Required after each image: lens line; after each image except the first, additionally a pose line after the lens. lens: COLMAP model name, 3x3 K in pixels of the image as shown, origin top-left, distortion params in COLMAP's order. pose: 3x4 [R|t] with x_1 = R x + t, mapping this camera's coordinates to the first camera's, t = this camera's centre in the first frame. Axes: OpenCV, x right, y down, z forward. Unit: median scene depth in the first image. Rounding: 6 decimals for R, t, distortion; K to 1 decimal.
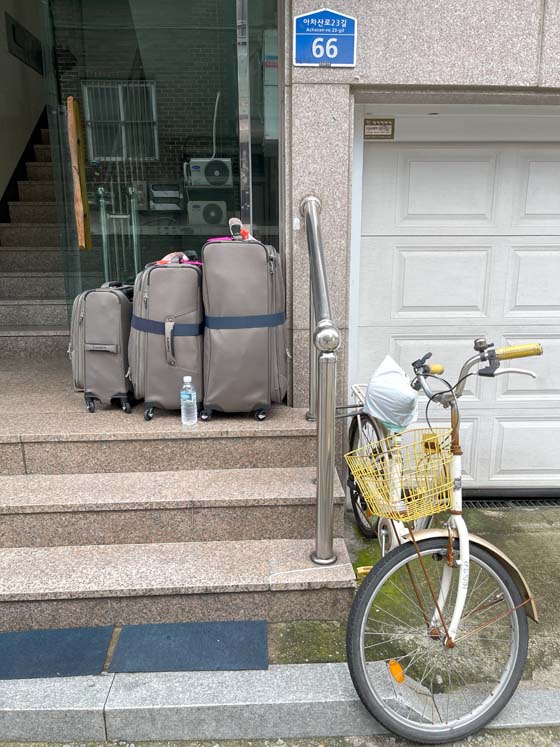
lens RADIAL K [[563.9, 0, 281.1], [0, 563.9, 375.0], [0, 0, 1]] dist [0.004339, 0.001787]
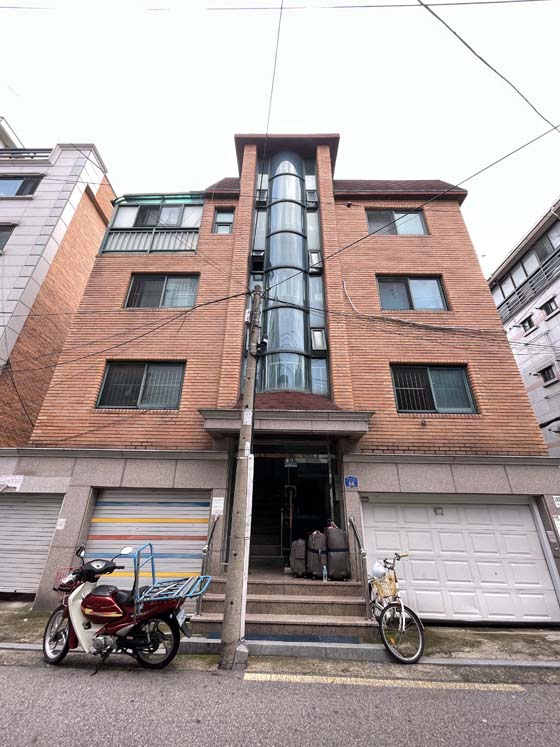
lens RADIAL K [[300.4, 0, 275.9], [0, 300.4, 376.5], [0, 0, 1]] dist [-0.003734, -0.000240]
pose [[0.998047, -0.006915, -0.062084, -0.362009], [-0.033247, 0.782591, -0.621648, 0.274461], [0.052885, 0.622498, 0.780833, -1.430376]]
